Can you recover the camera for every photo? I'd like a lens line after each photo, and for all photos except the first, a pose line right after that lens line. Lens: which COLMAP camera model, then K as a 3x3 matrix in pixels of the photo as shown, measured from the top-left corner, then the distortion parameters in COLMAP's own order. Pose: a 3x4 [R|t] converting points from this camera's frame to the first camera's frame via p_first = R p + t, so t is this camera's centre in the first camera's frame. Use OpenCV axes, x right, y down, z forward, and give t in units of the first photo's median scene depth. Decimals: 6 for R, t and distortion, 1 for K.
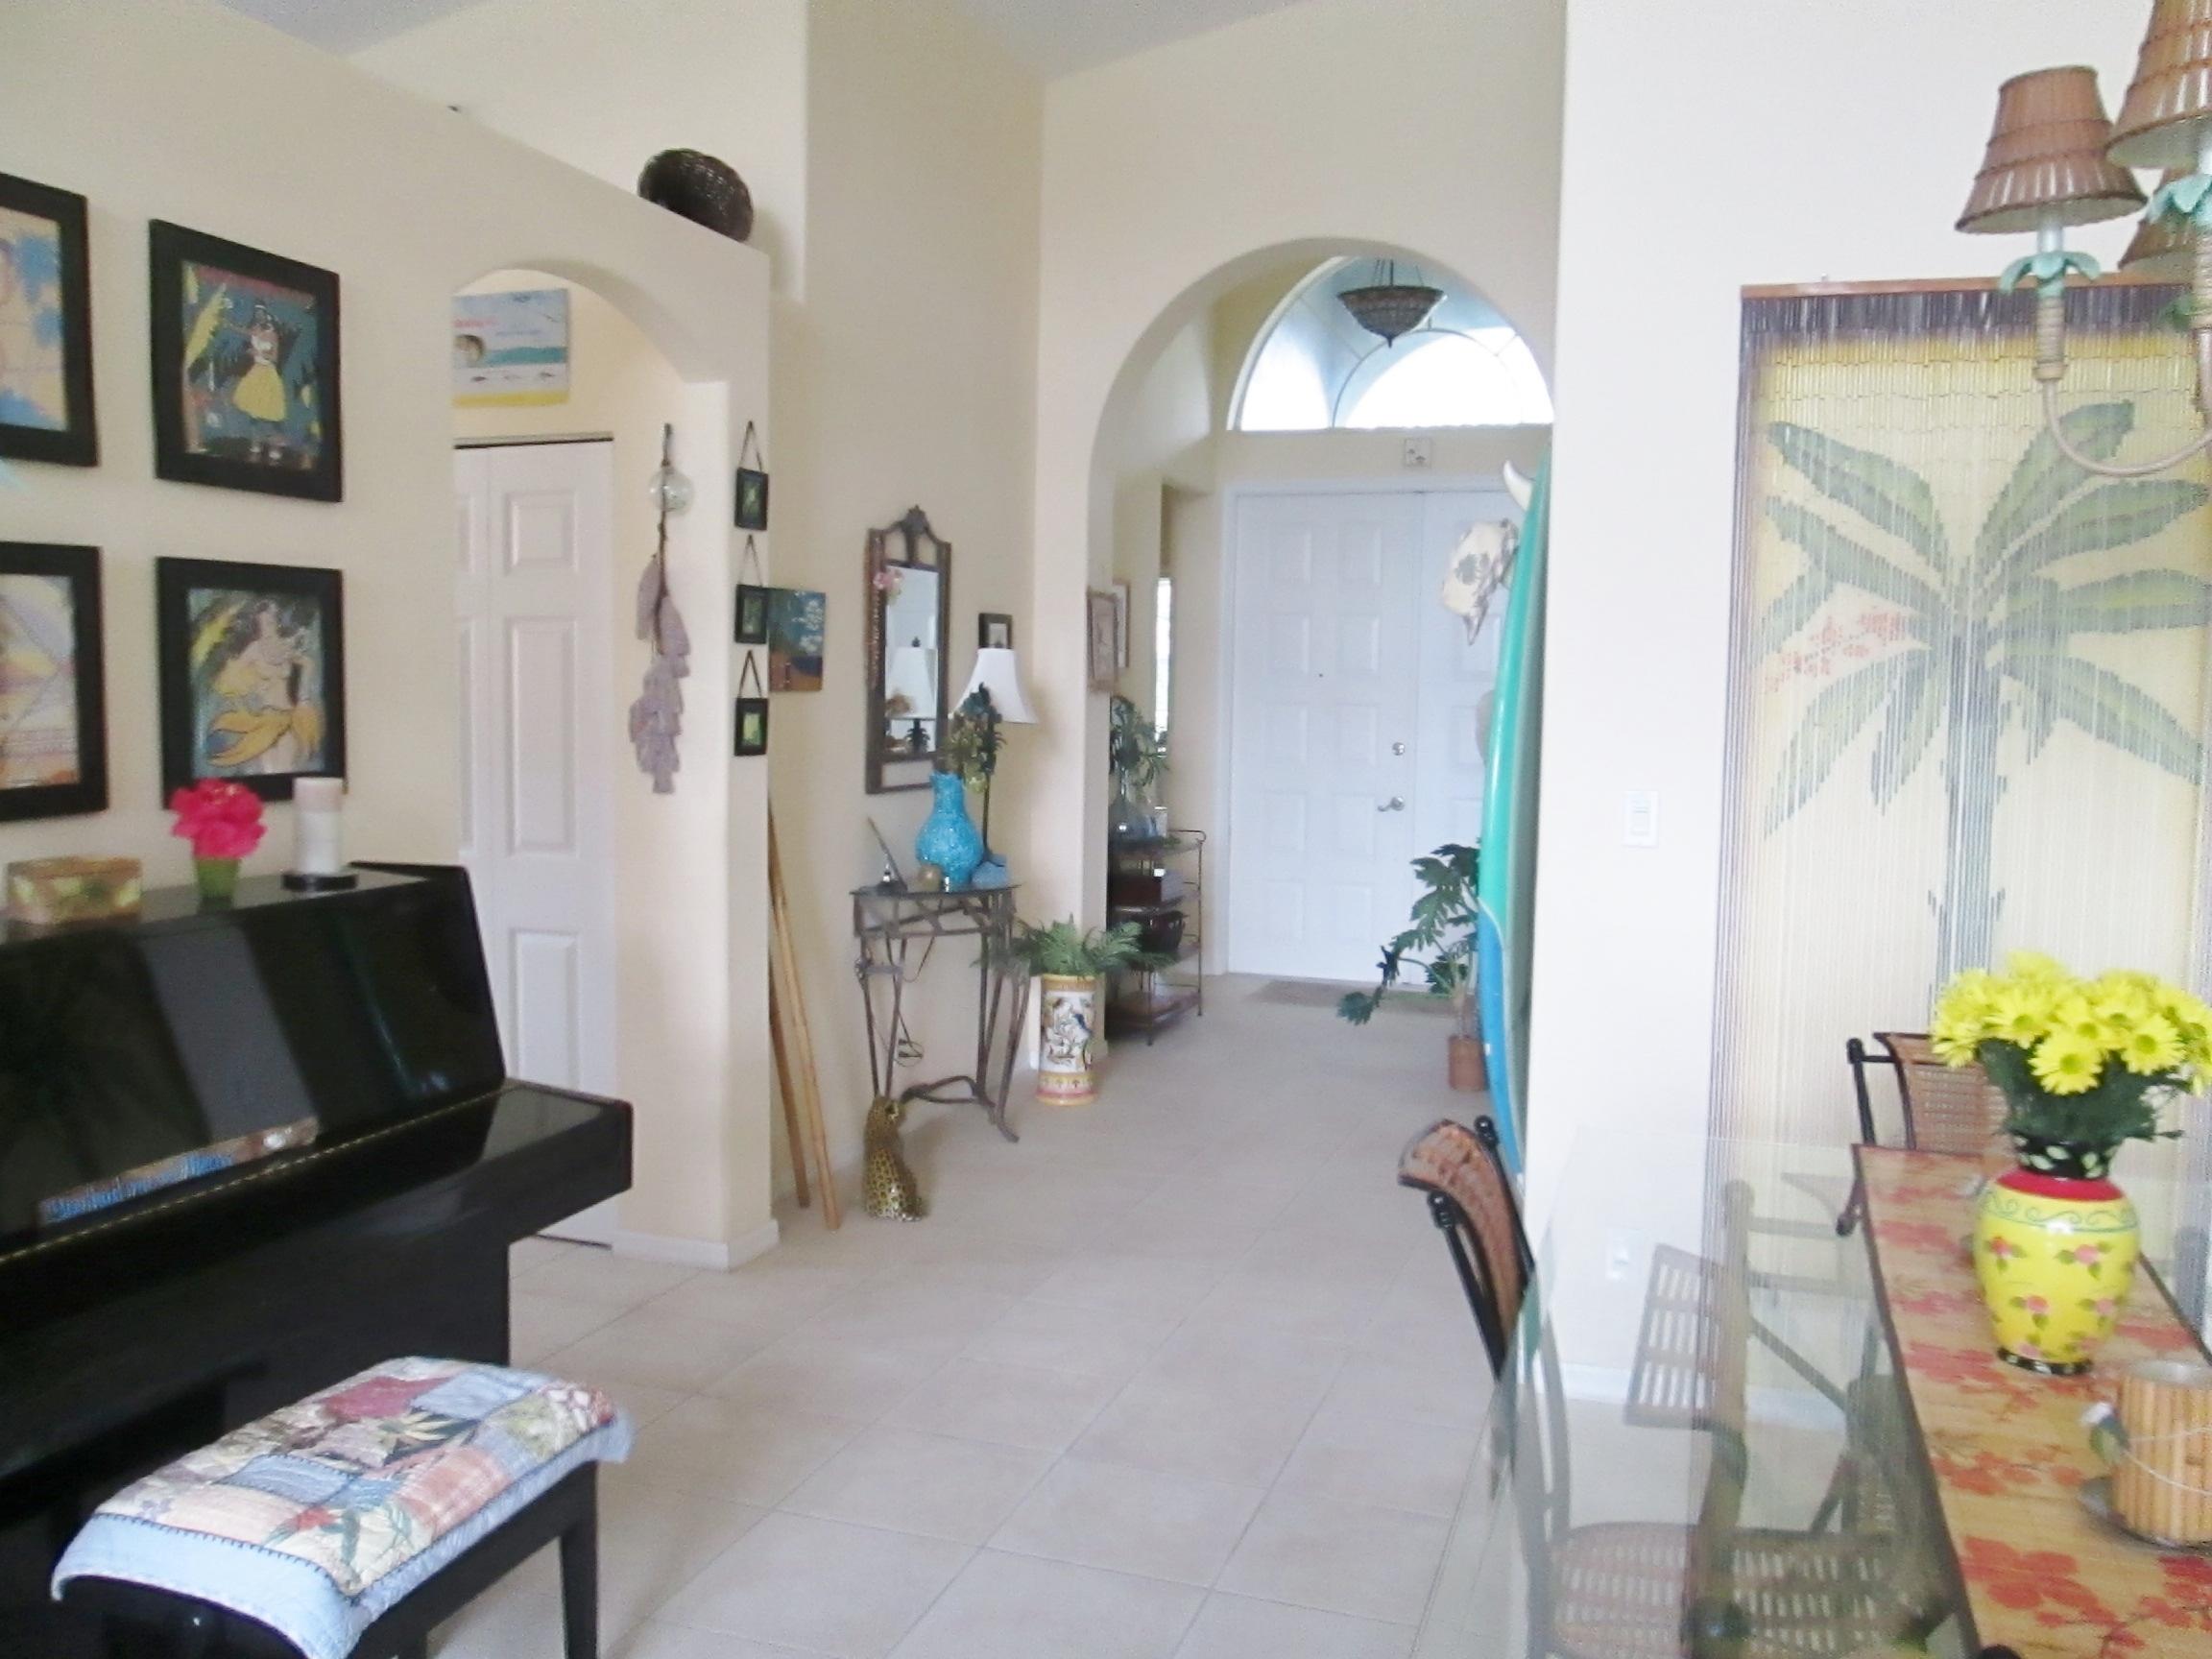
lens RADIAL K [[1827.2, 0, 1116.4], [0, 1827.2, 832.7], [0, 0, 1]] dist [-0.052238, 0.012942]
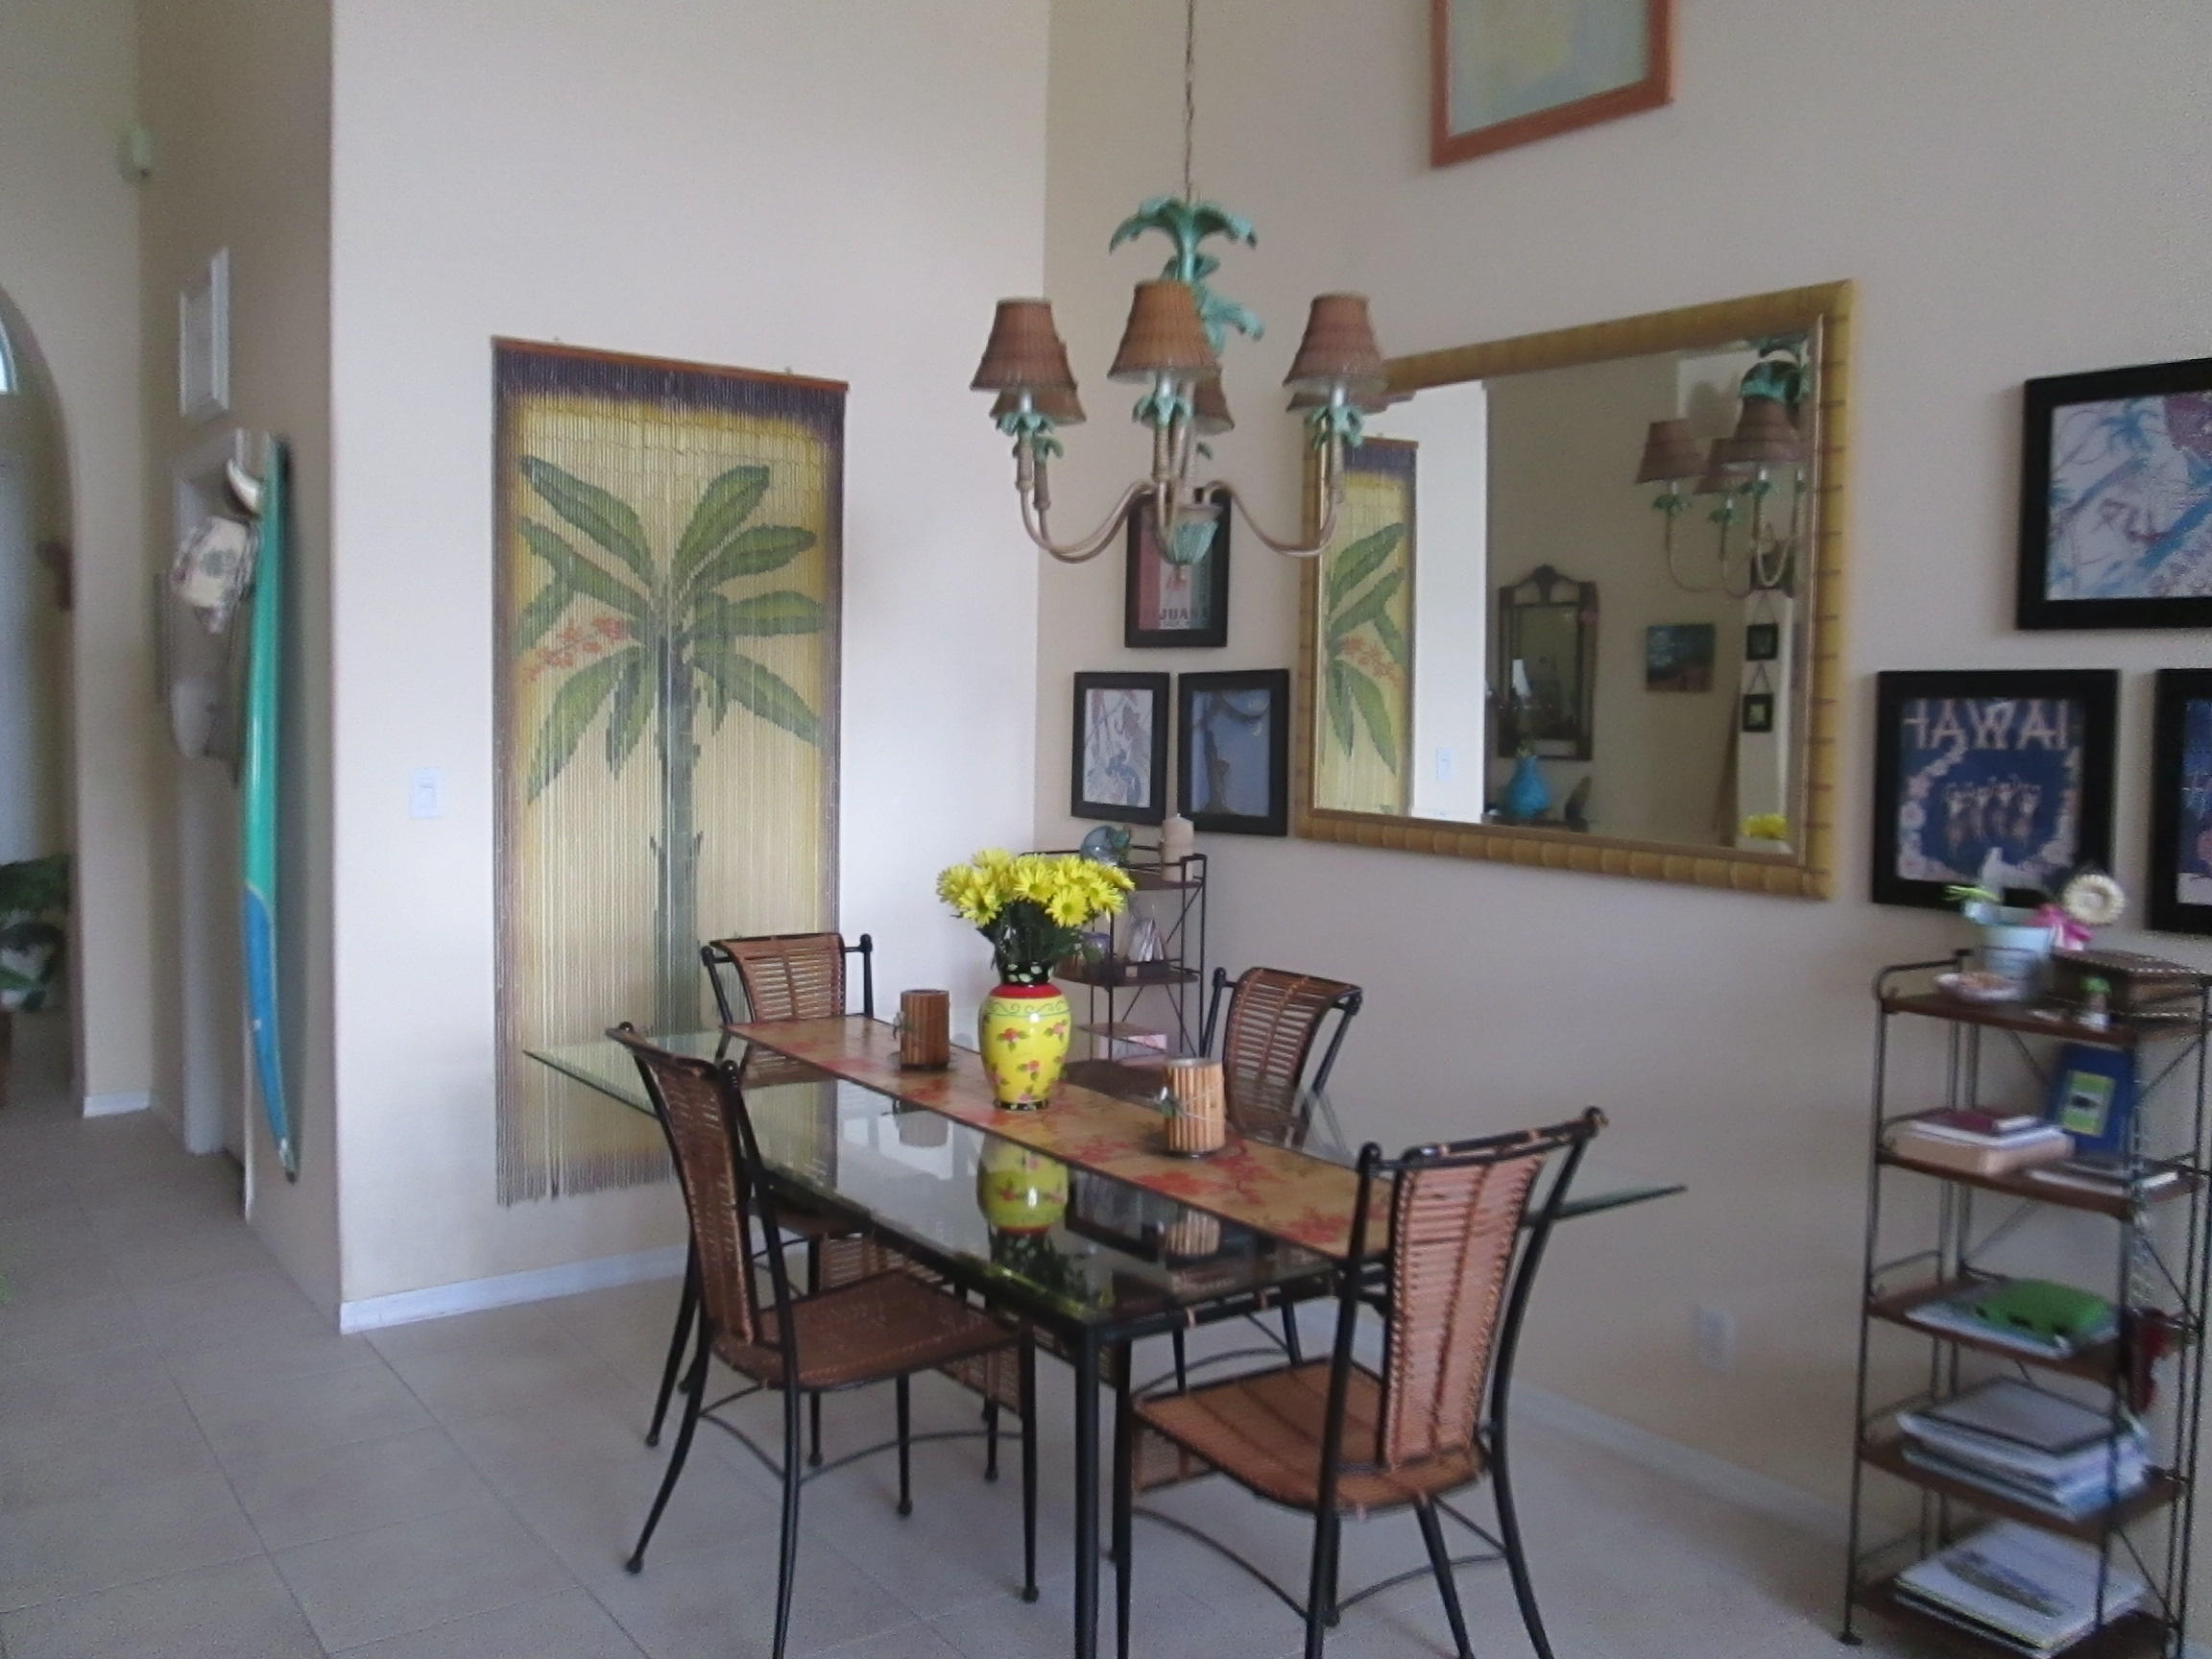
lens RADIAL K [[1827.2, 0, 1118.4], [0, 1827.2, 822.4], [0, 0, 1]] dist [-0.052238, 0.012942]
pose [[0.564955, -0.062953, 0.822717, -0.424802], [0.060070, 0.997577, 0.035083, -0.003457], [-0.822932, 0.029601, 0.567368, 0.005704]]
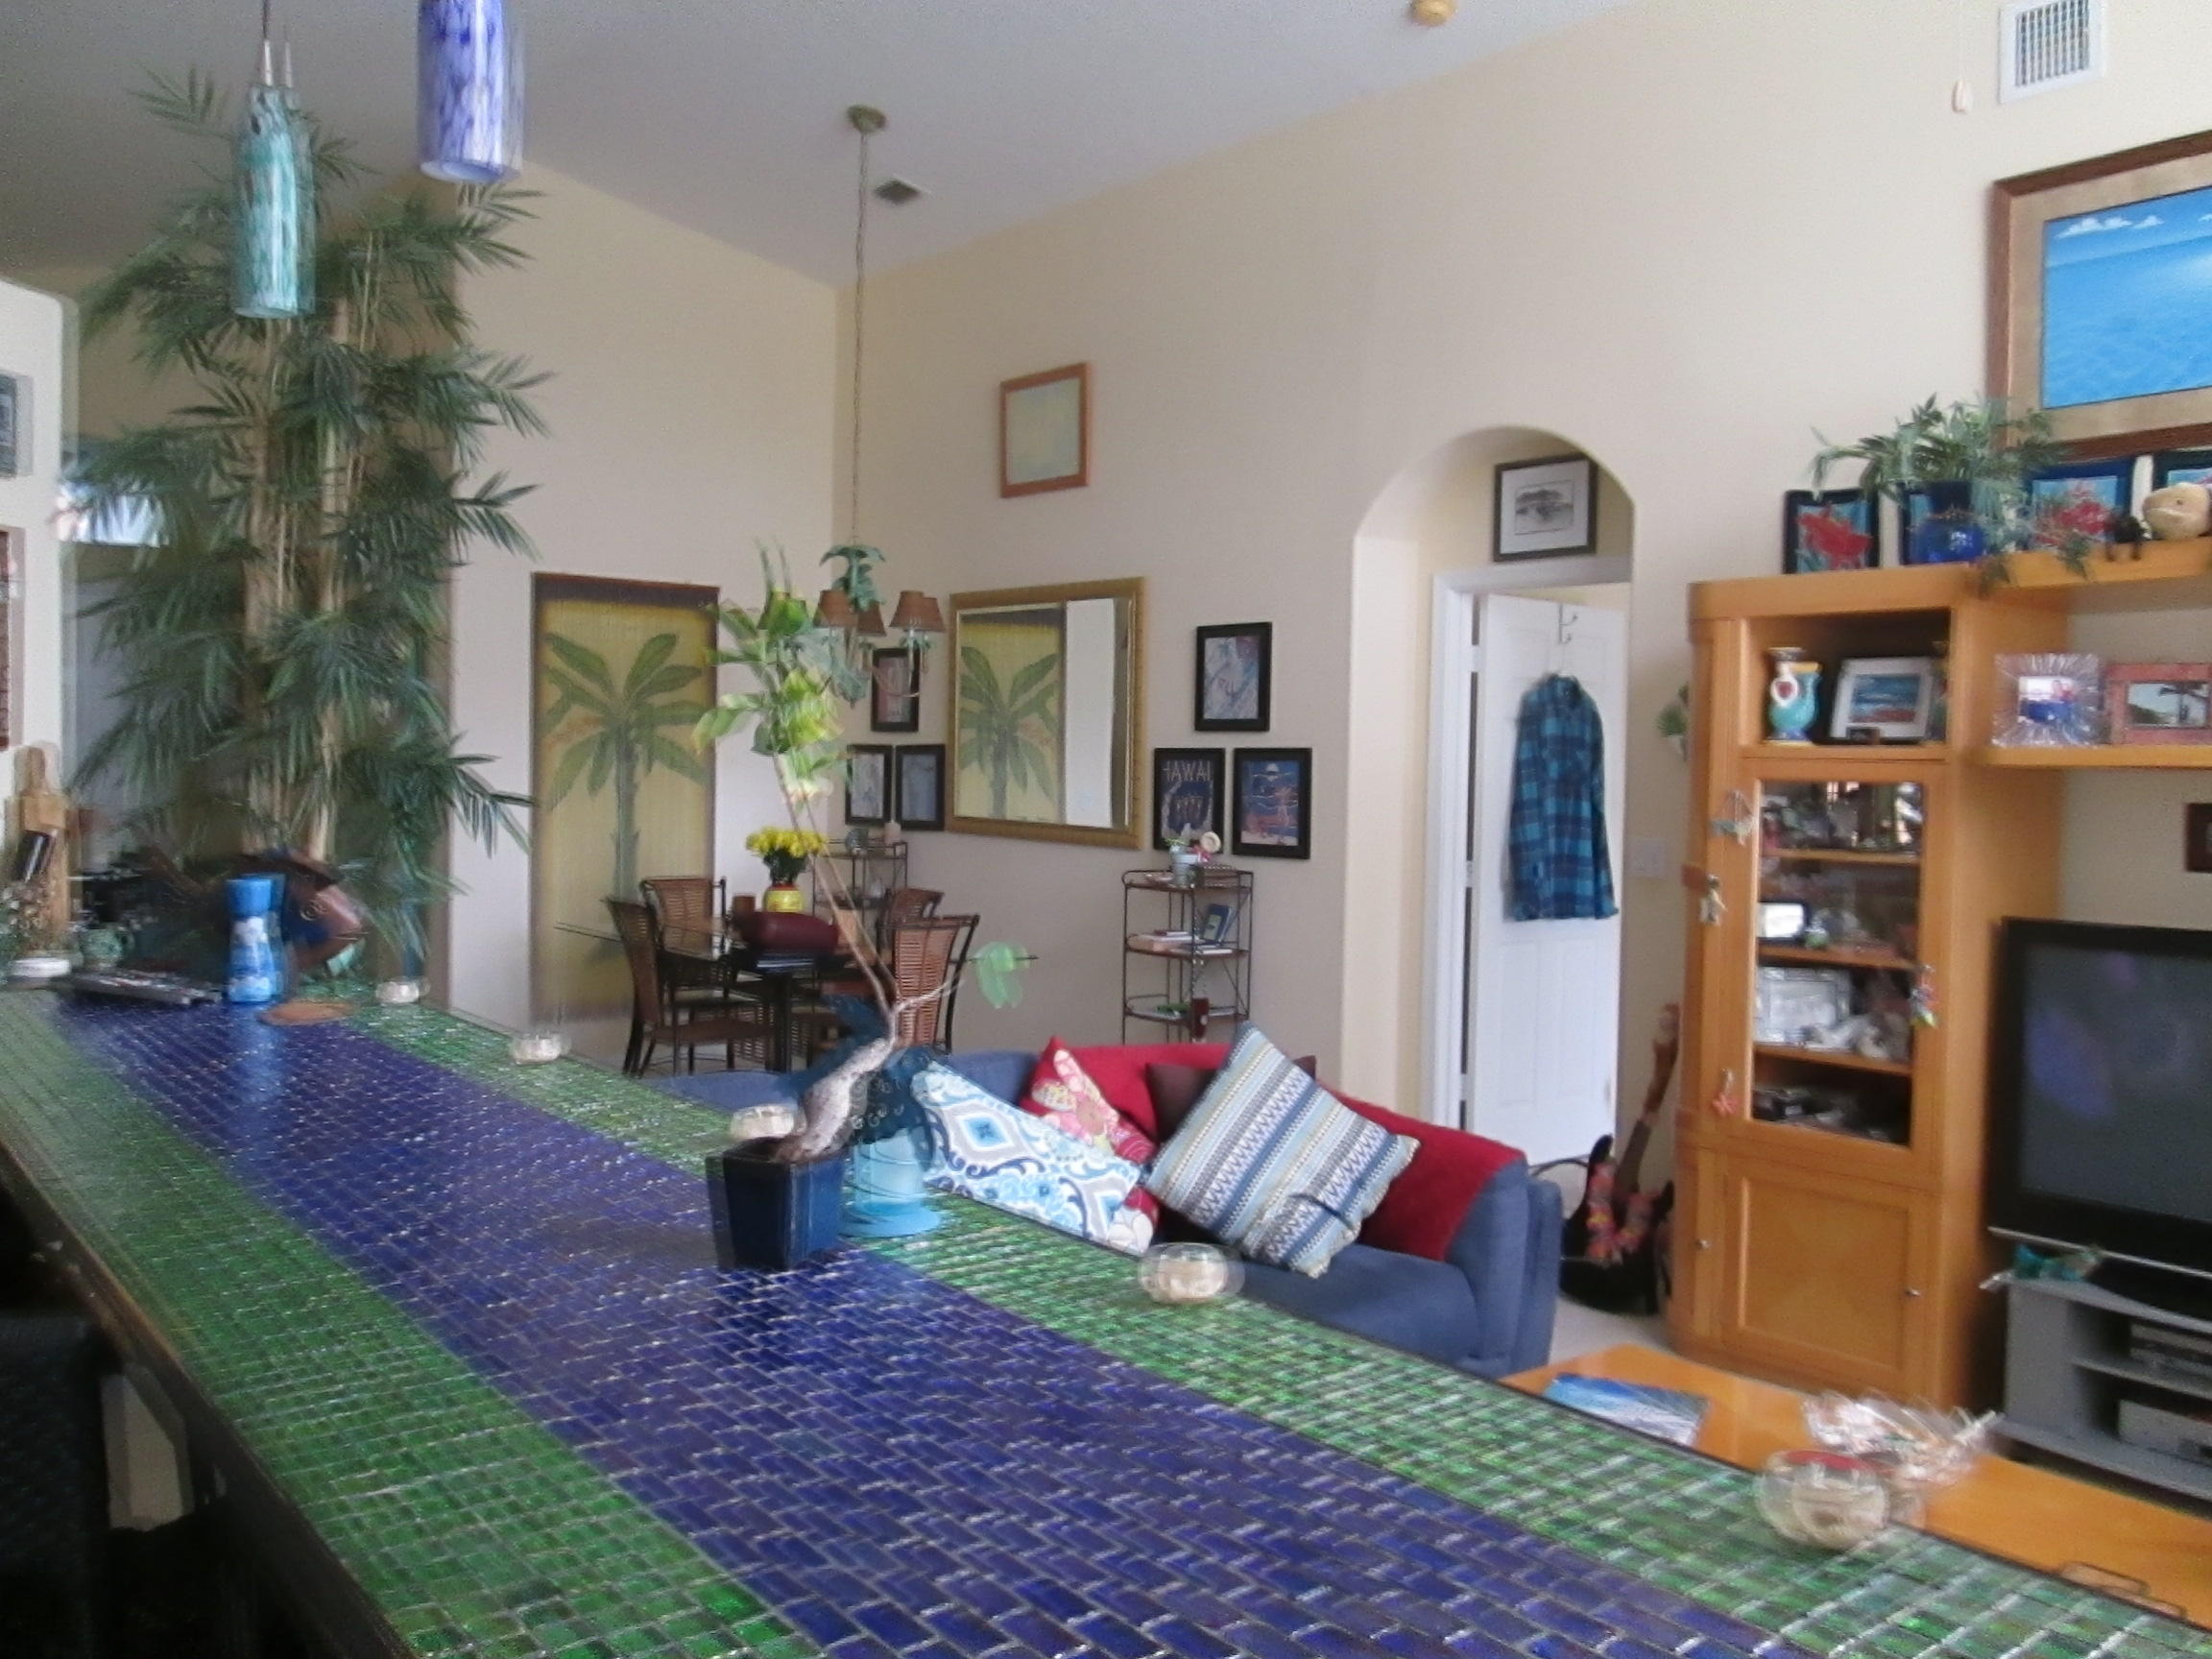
lens RADIAL K [[1827.2, 0, 1102.2], [0, 1827.2, 824.3], [0, 0, 1]] dist [-0.052238, 0.012942]
pose [[0.540796, -0.038624, 0.840267, -1.229866], [0.059819, 0.998182, 0.007384, 0.042357], [-0.839024, 0.046271, 0.542123, -0.846398]]
